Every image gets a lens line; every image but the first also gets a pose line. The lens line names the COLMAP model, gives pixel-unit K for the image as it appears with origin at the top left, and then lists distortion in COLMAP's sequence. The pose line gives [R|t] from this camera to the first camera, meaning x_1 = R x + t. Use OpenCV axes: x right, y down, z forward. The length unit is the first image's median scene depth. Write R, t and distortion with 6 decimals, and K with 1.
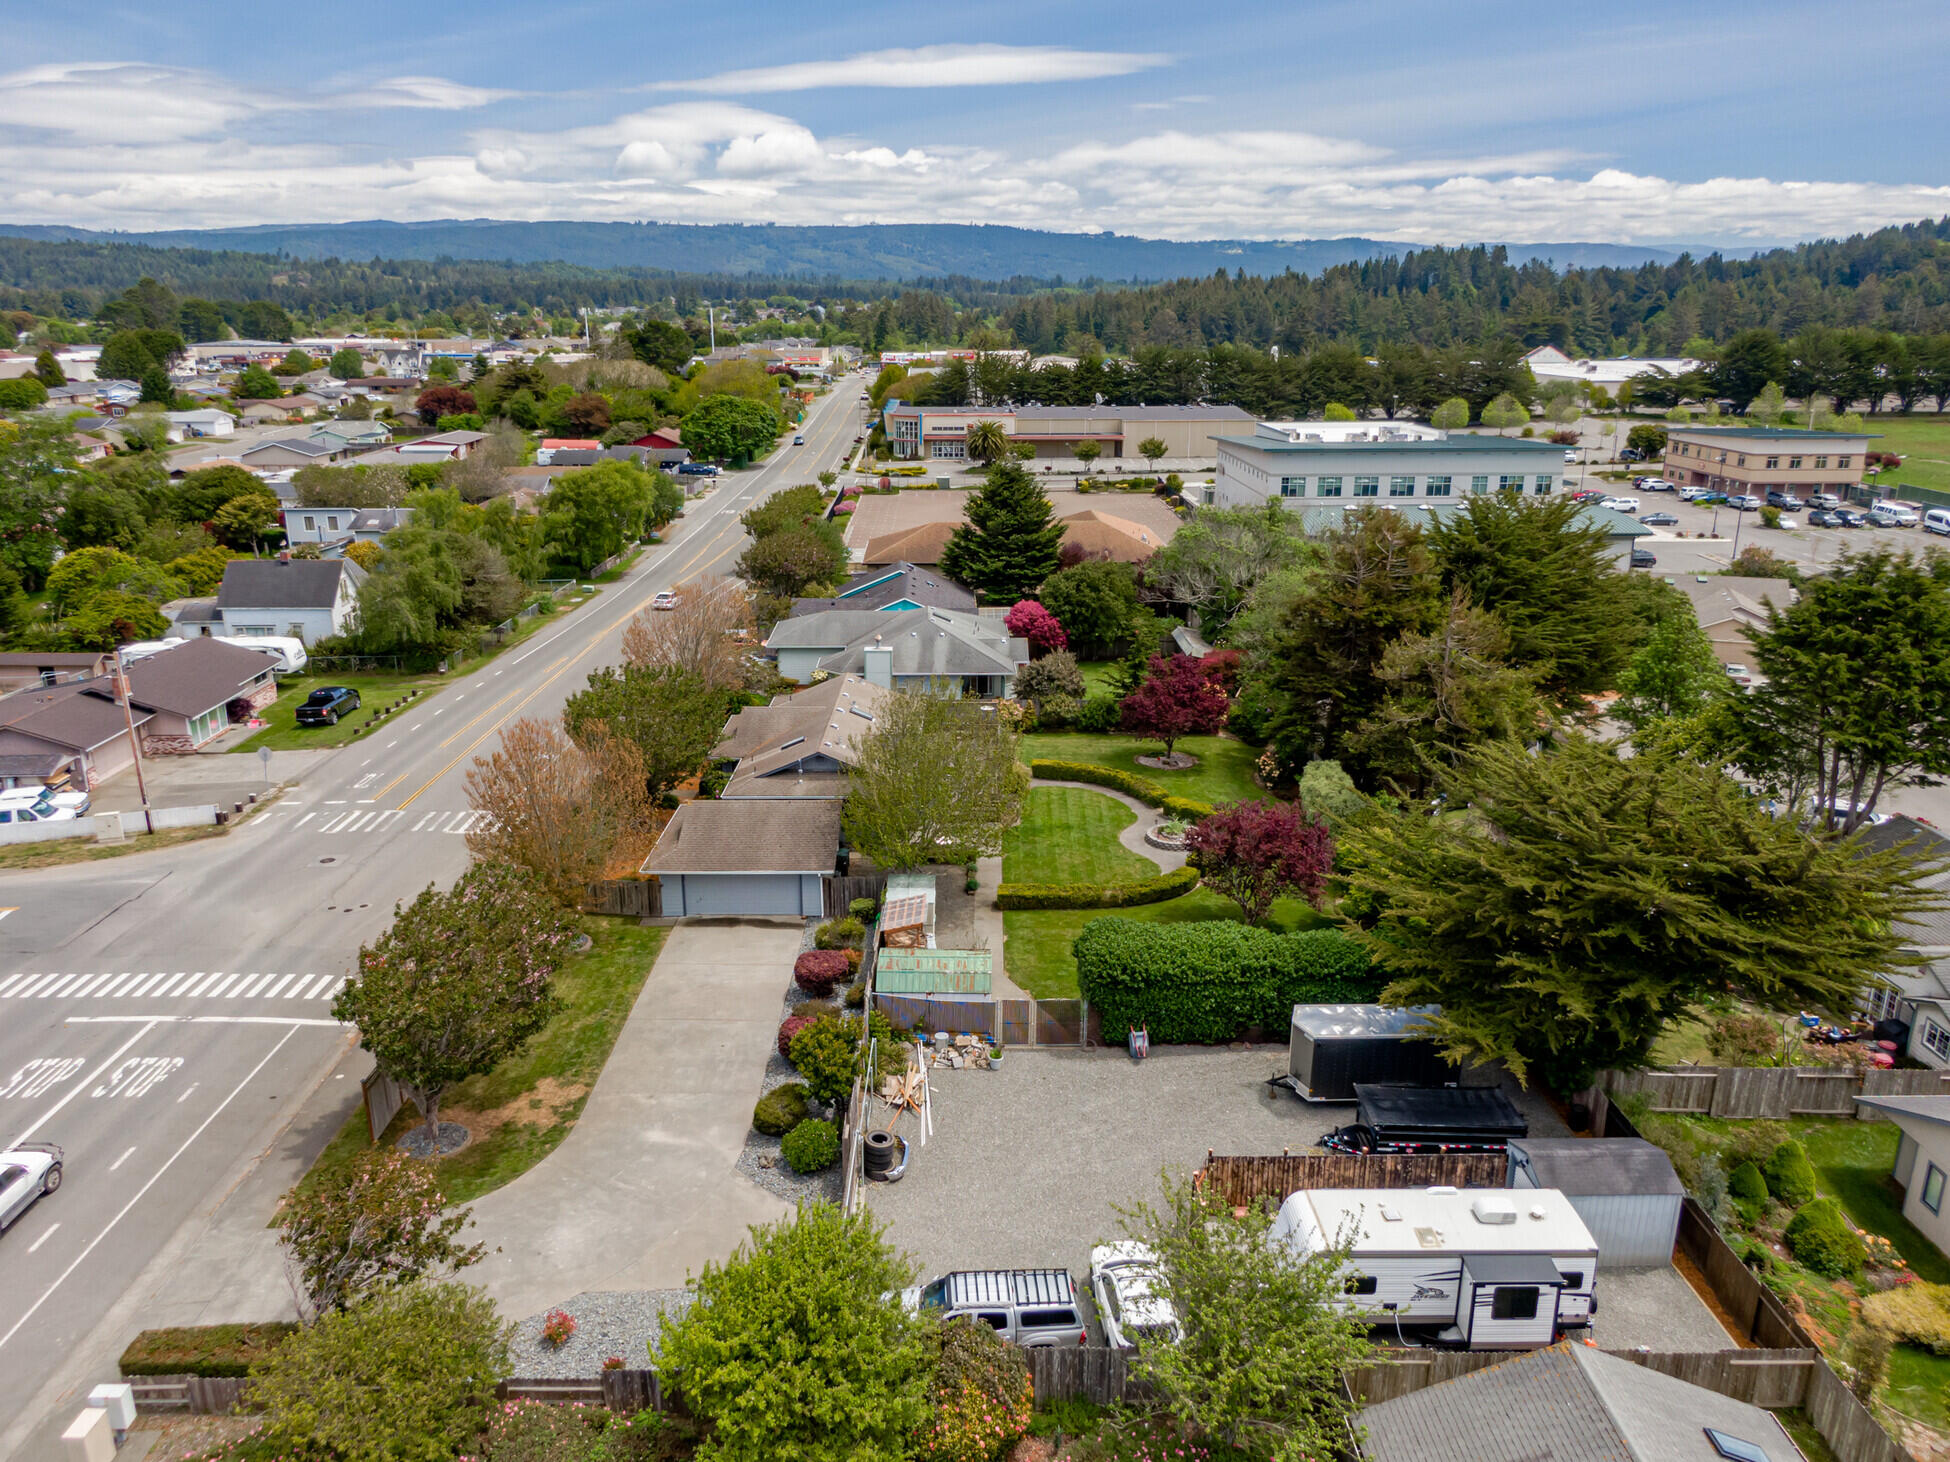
lens RADIAL K [[1381.3, 0, 975.0], [0, 1381.3, 731.0], [0, 0, 1]] dist [0.007287, -0.023235]
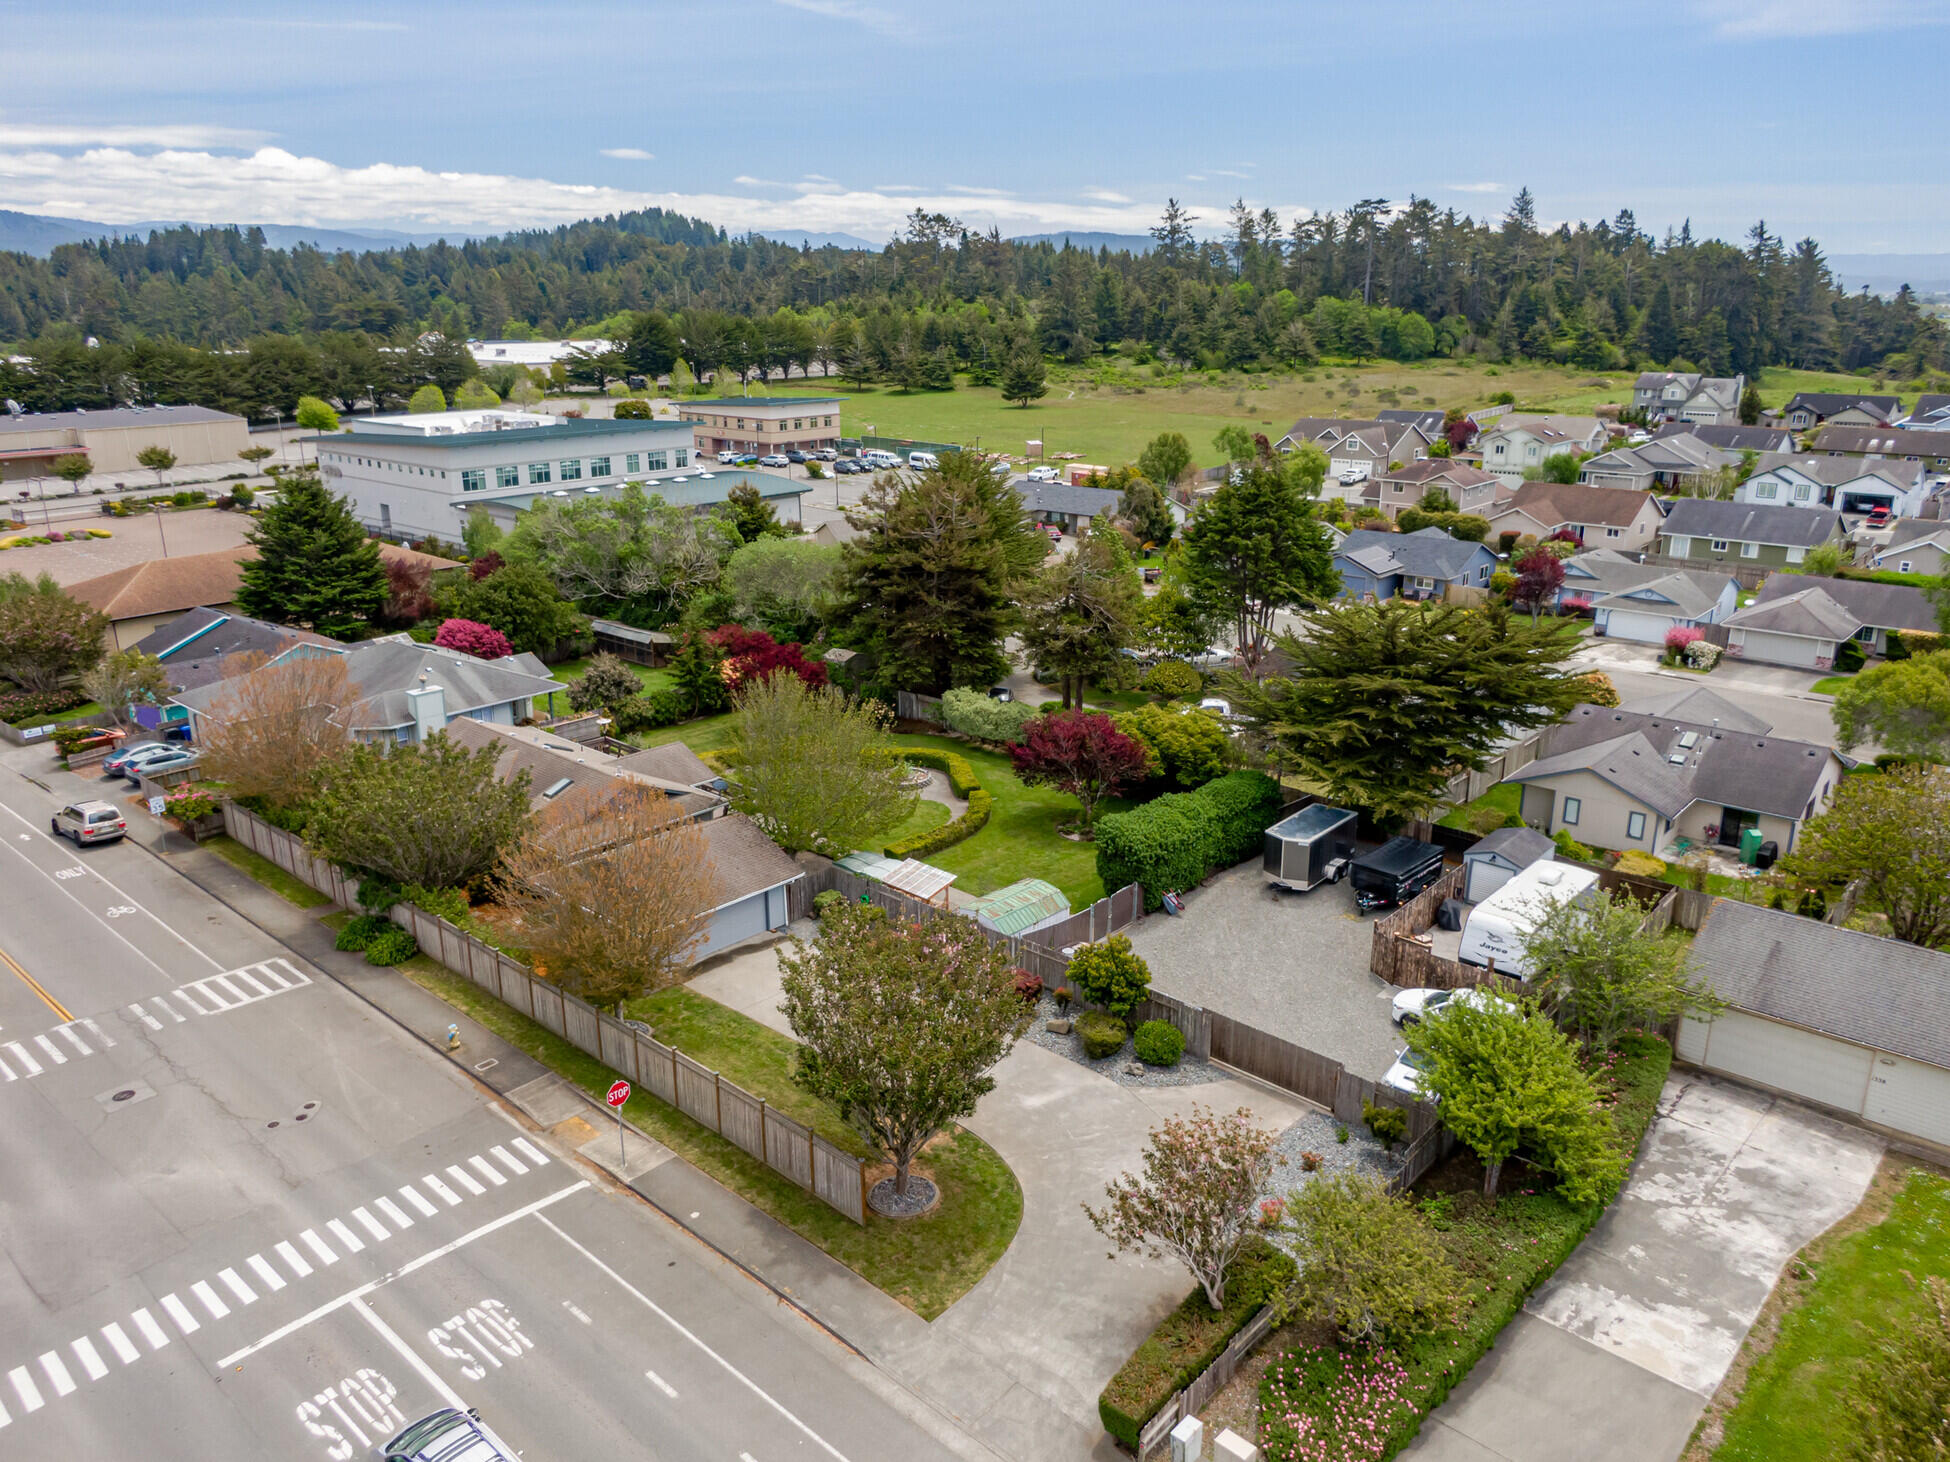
lens RADIAL K [[1385.3, 0, 975.0], [0, 1385.3, 731.0], [0, 0, 1]] dist [-0.025924, -0.001157]
pose [[0.666504, -0.219503, 0.712454, -0.227359], [0.210283, 0.972219, 0.102814, -0.024323], [-0.715229, 0.081291, 0.694146, 0.064722]]
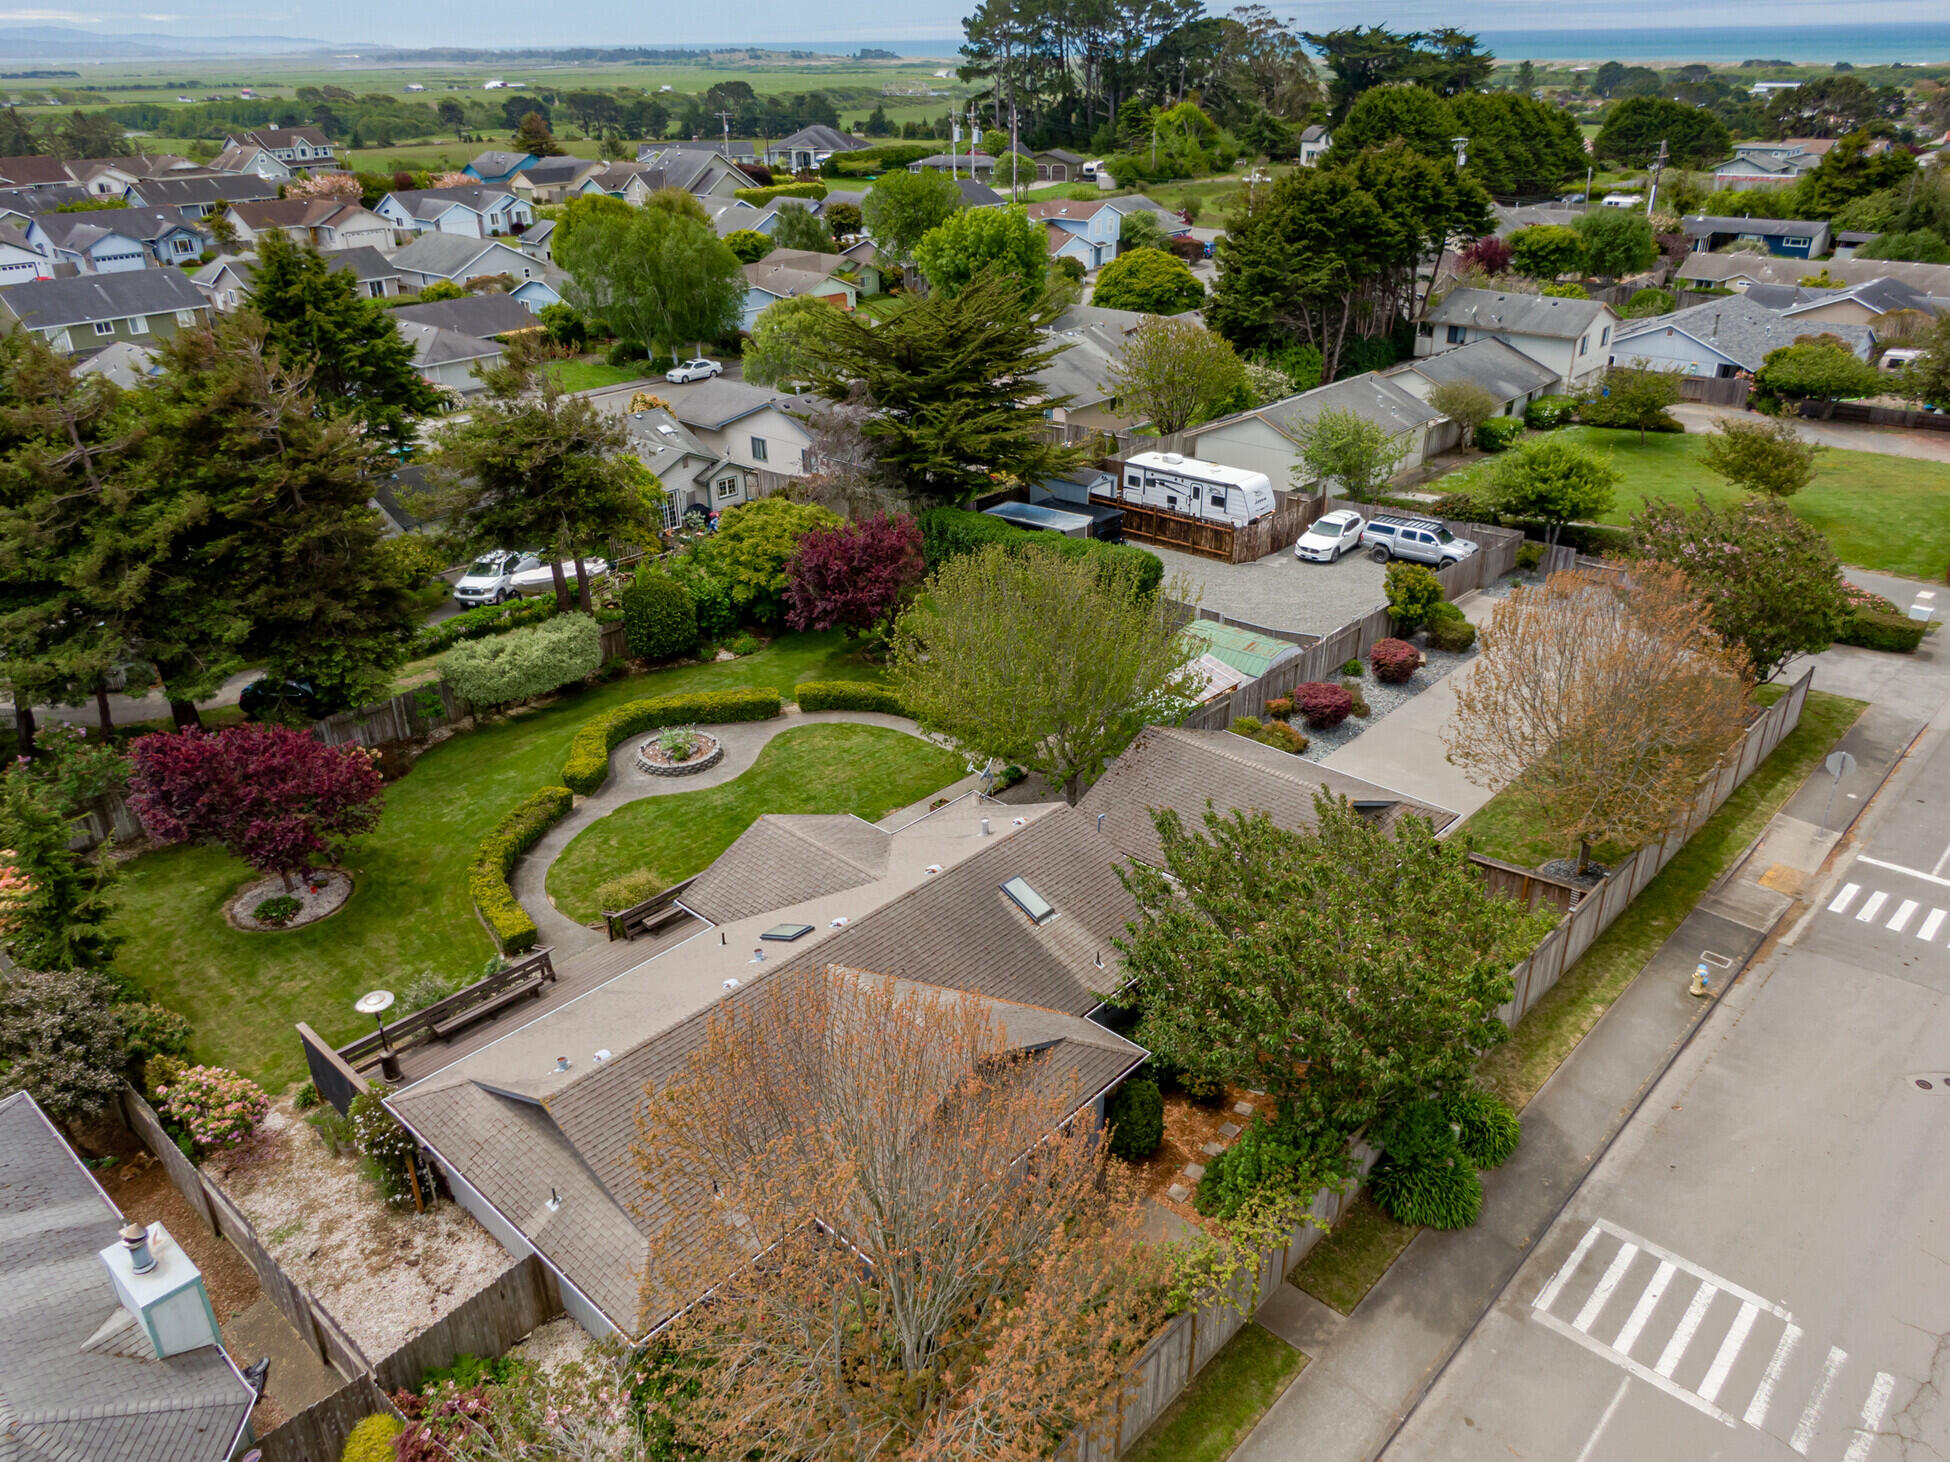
lens RADIAL K [[1381.3, 0, 975.0], [0, 1381.3, 731.0], [0, 0, 1]] dist [0.007287, -0.023235]
pose [[-0.731088, -0.286210, 0.619350, -0.151718], [0.219117, 0.761182, 0.610401, -0.125580], [-0.646141, 0.581967, -0.493777, 0.466474]]
